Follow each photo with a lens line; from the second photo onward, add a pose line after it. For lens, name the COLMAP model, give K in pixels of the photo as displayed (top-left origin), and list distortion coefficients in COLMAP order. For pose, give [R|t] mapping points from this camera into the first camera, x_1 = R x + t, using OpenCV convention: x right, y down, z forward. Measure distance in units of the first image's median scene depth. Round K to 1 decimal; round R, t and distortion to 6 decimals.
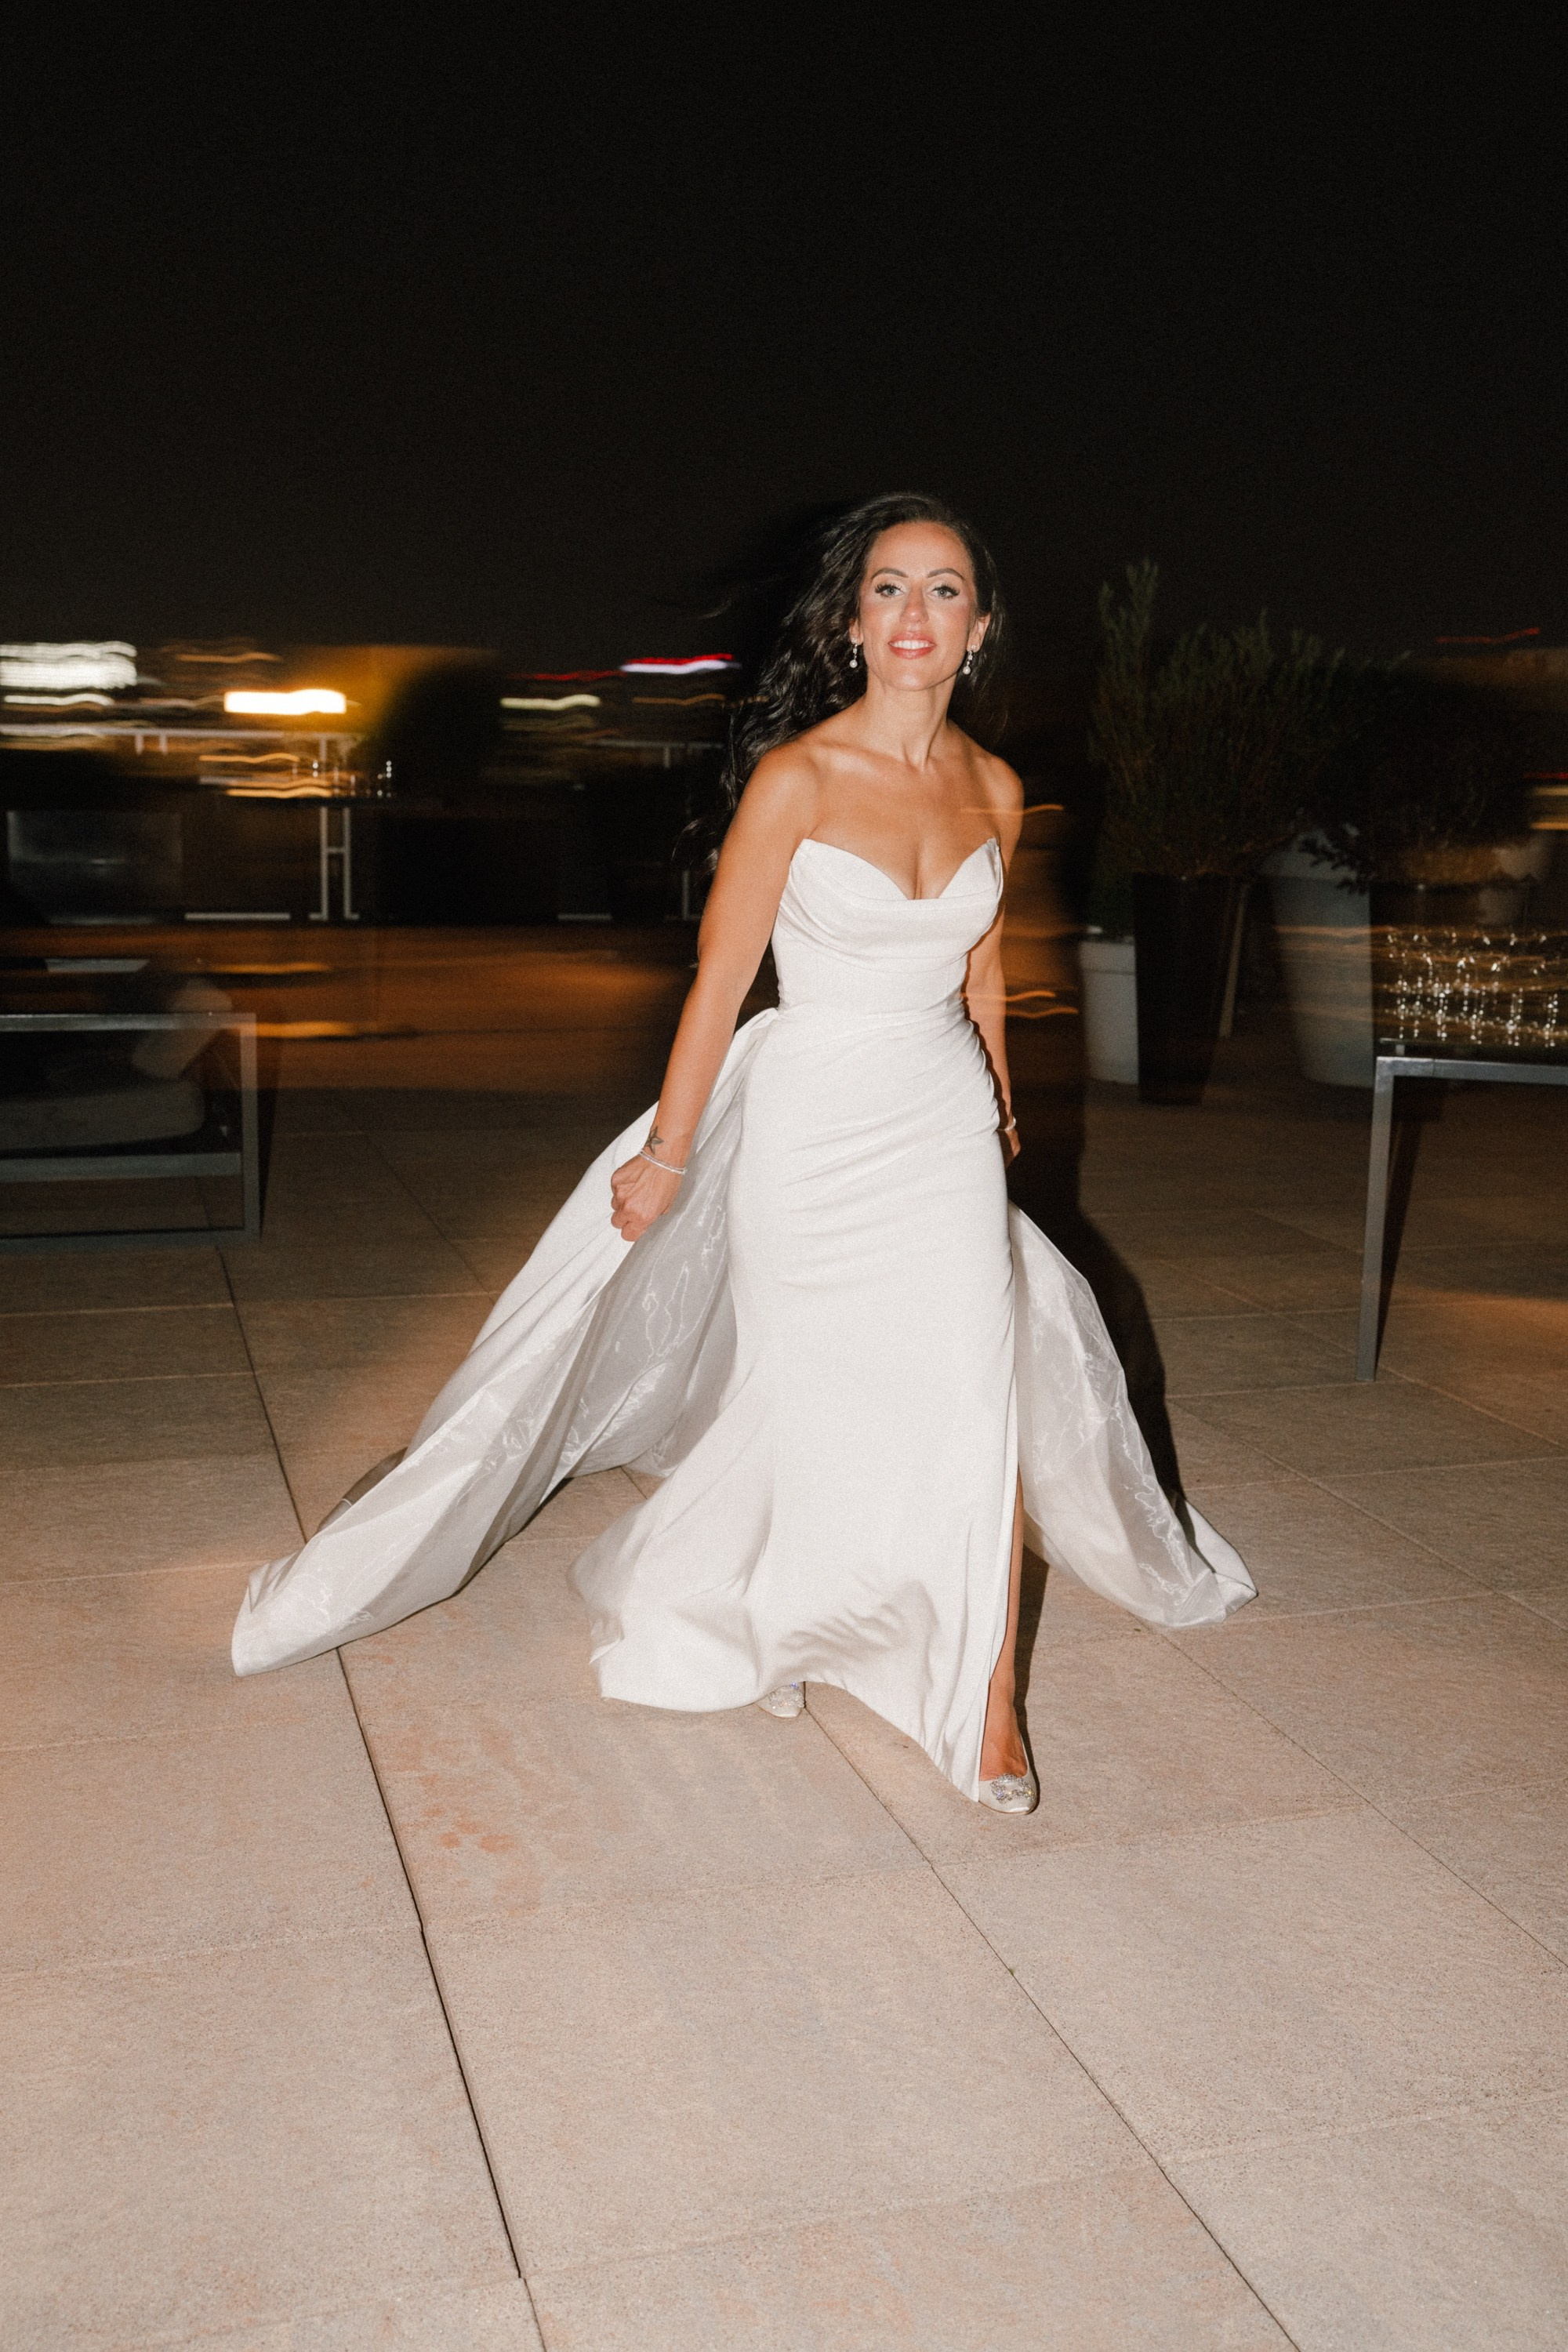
lens RADIAL K [[2547.8, 0, 775.7], [0, 2547.8, 1190.4], [0, 0, 1]] dist [0.014734, 0.000000]
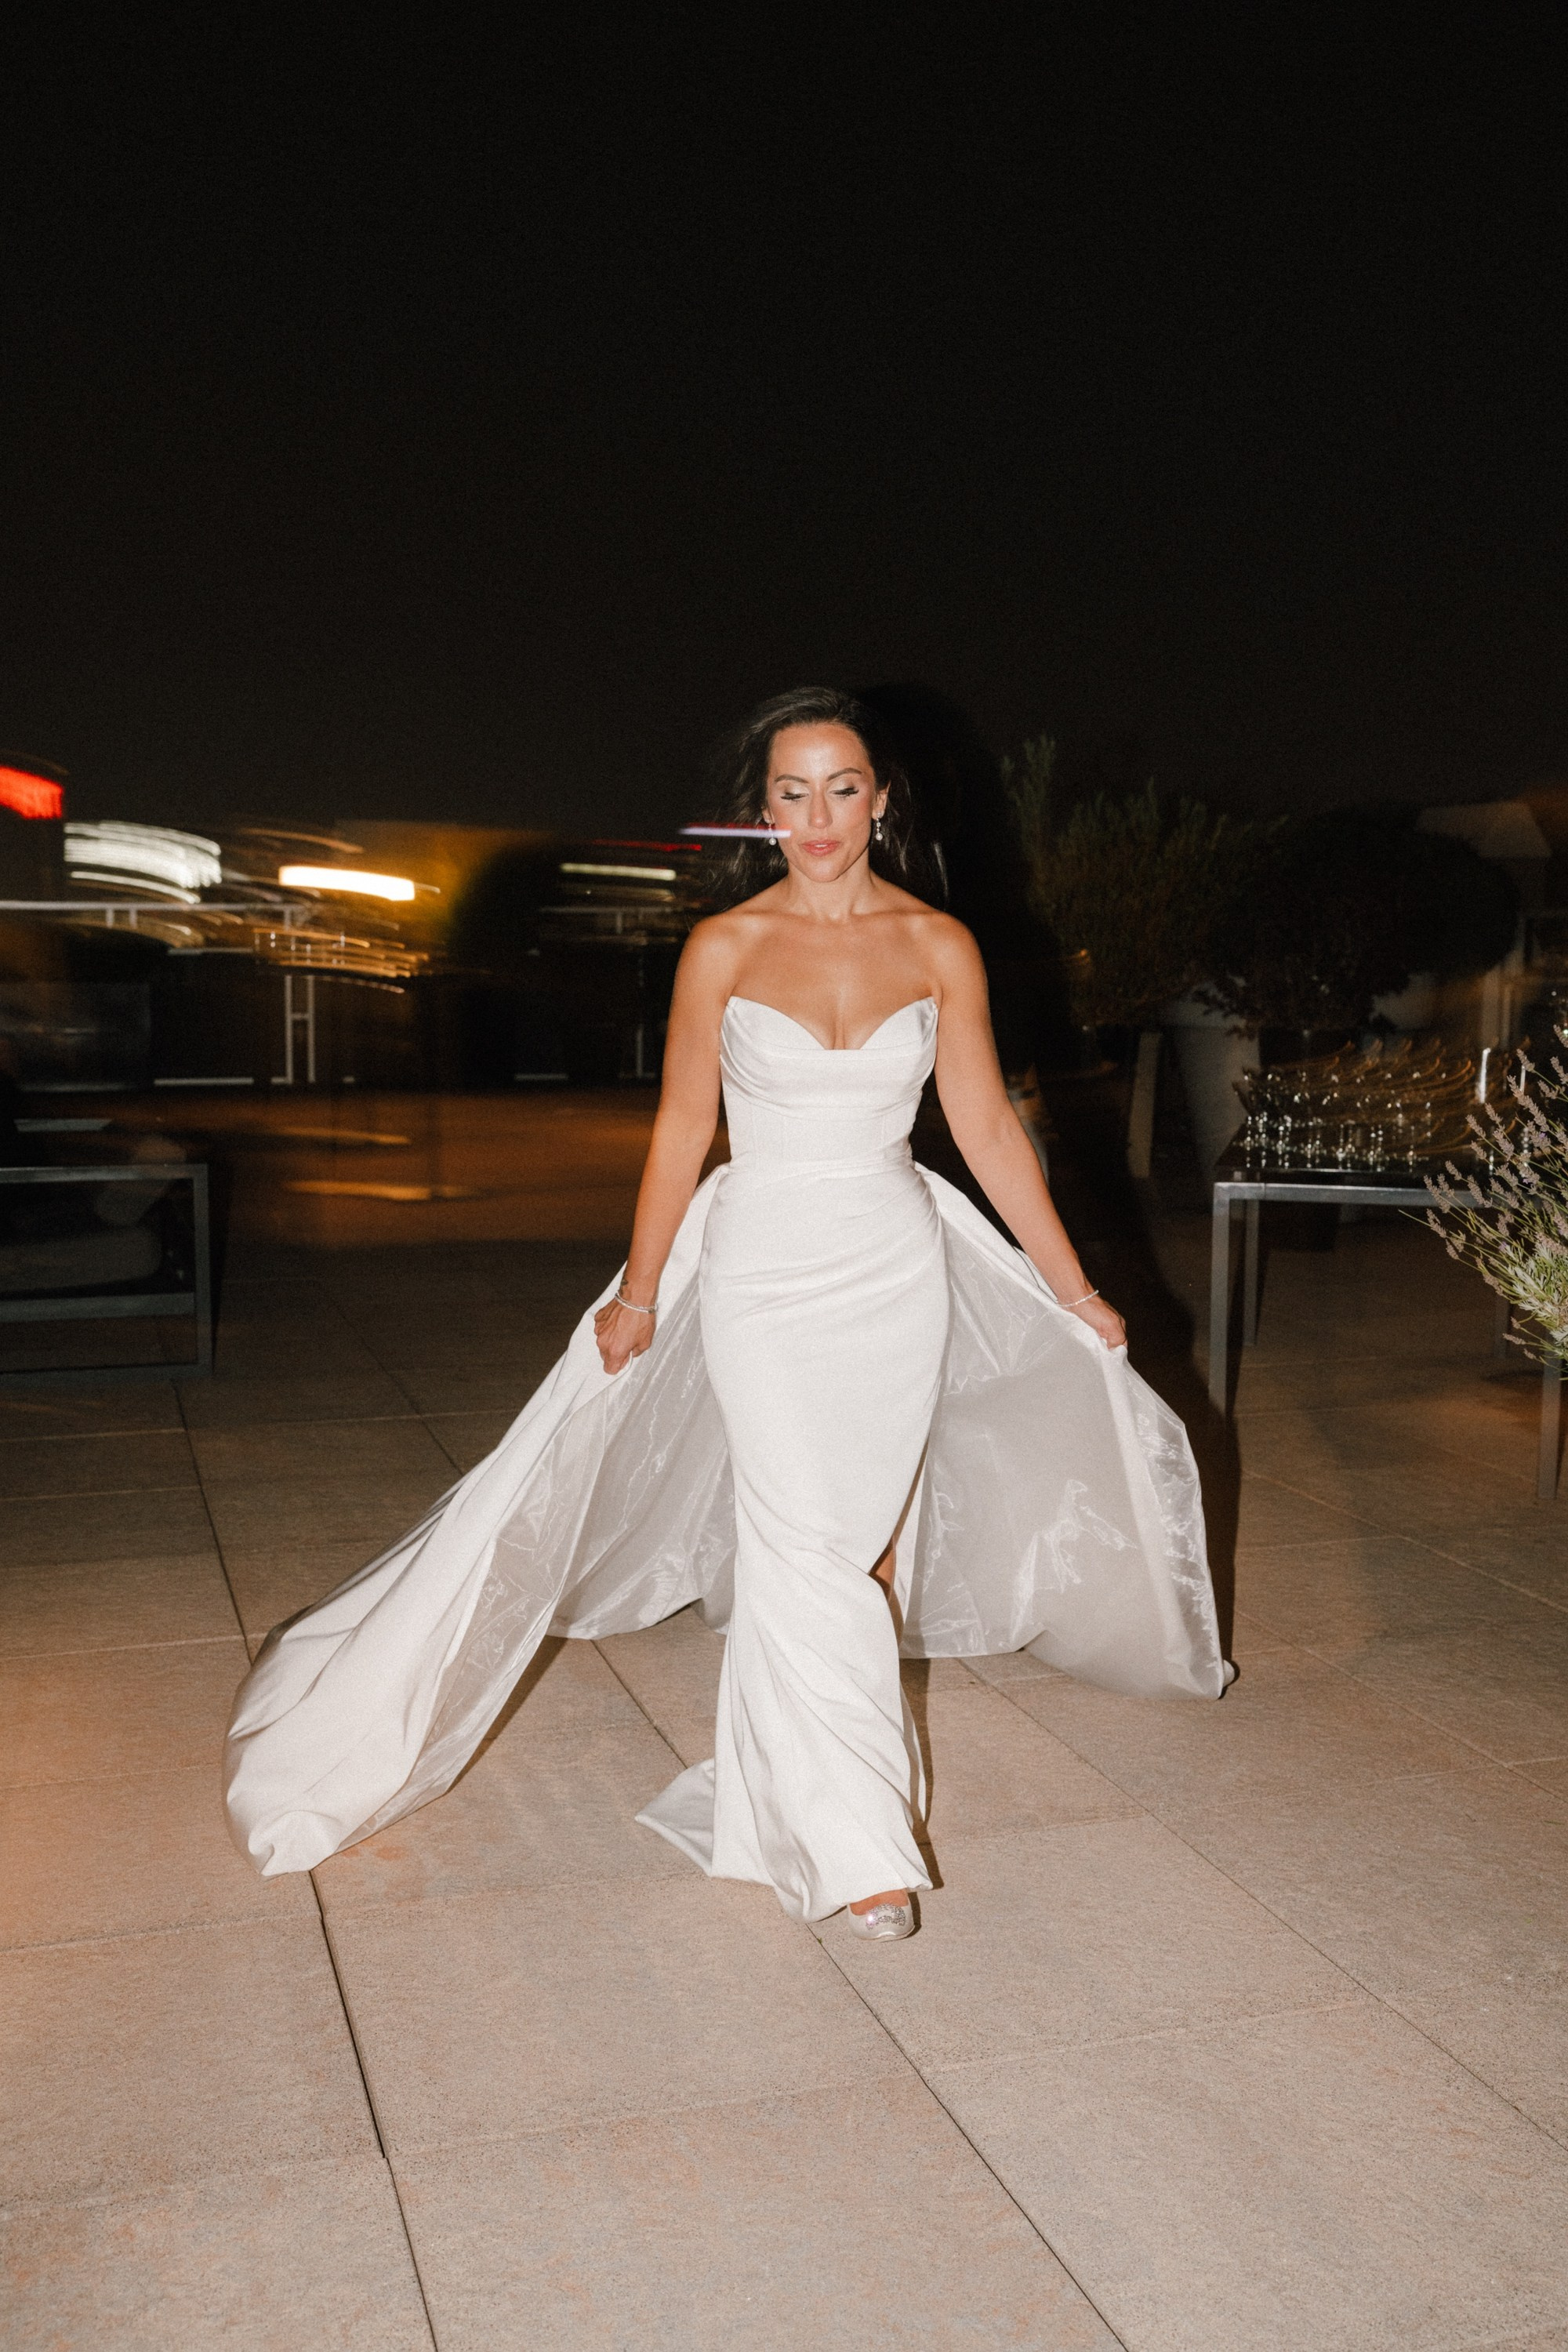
lens RADIAL K [[2547.8, 0, 778.3], [0, 2547.8, 1169.0], [0, 0, 1]] dist [0.014734, 0.000000]
pose [[0.999802, -0.016977, 0.010366, 0.038669], [0.017666, 0.997357, -0.070478, 0.018648], [-0.009142, 0.070647, 0.997459, -0.118653]]
